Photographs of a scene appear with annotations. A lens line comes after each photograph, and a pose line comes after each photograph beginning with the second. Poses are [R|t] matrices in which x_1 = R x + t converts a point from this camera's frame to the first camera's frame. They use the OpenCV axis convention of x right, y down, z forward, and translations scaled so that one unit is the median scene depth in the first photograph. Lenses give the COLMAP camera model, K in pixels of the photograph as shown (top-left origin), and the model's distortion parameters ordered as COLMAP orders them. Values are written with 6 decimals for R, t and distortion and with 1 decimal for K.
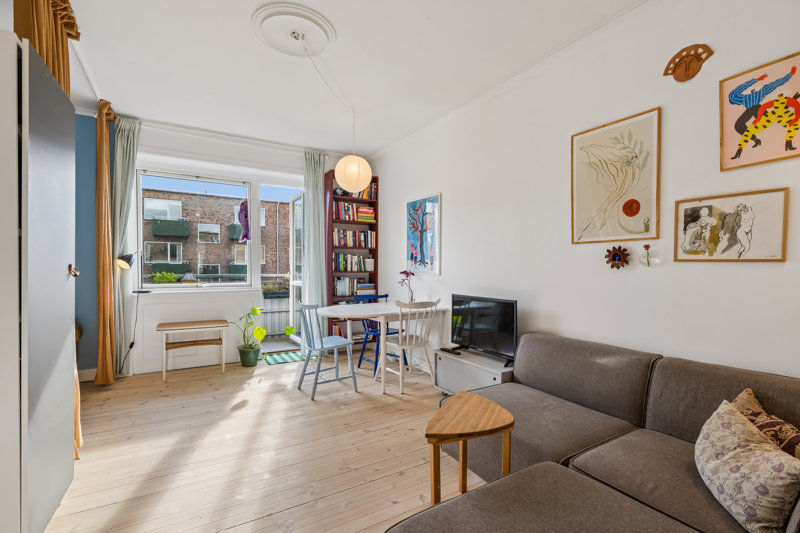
lens RADIAL K [[365.1, 0, 399.6], [0, 365.1, 280.5], [0, 0, 1]] dist [0.001000, 0.000039]
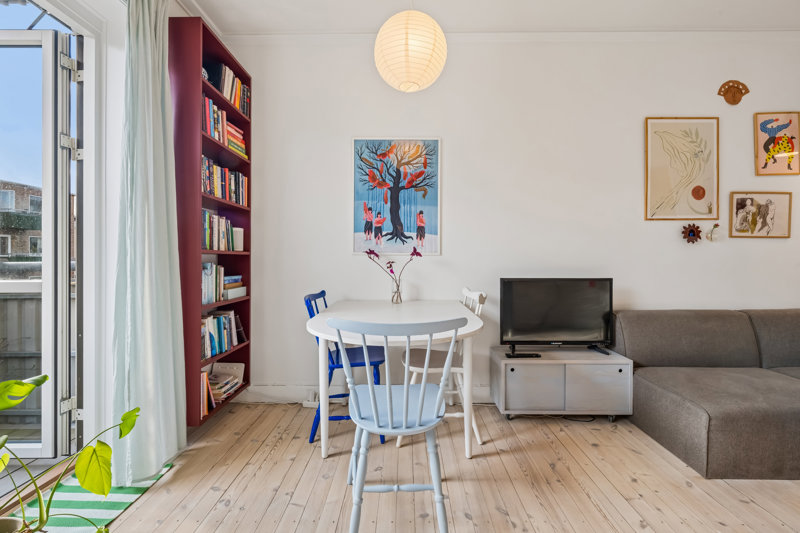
lens RADIAL K [[362.5, 0, 403.6], [0, 362.5, 261.0], [0, 0, 1]] dist [0.000184, -0.000070]
pose [[0.523151, -0.010795, 0.852171, -0.977471], [0.036515, 0.999285, -0.009759, 0.003037], [-0.851457, 0.036223, 0.523172, 1.313986]]
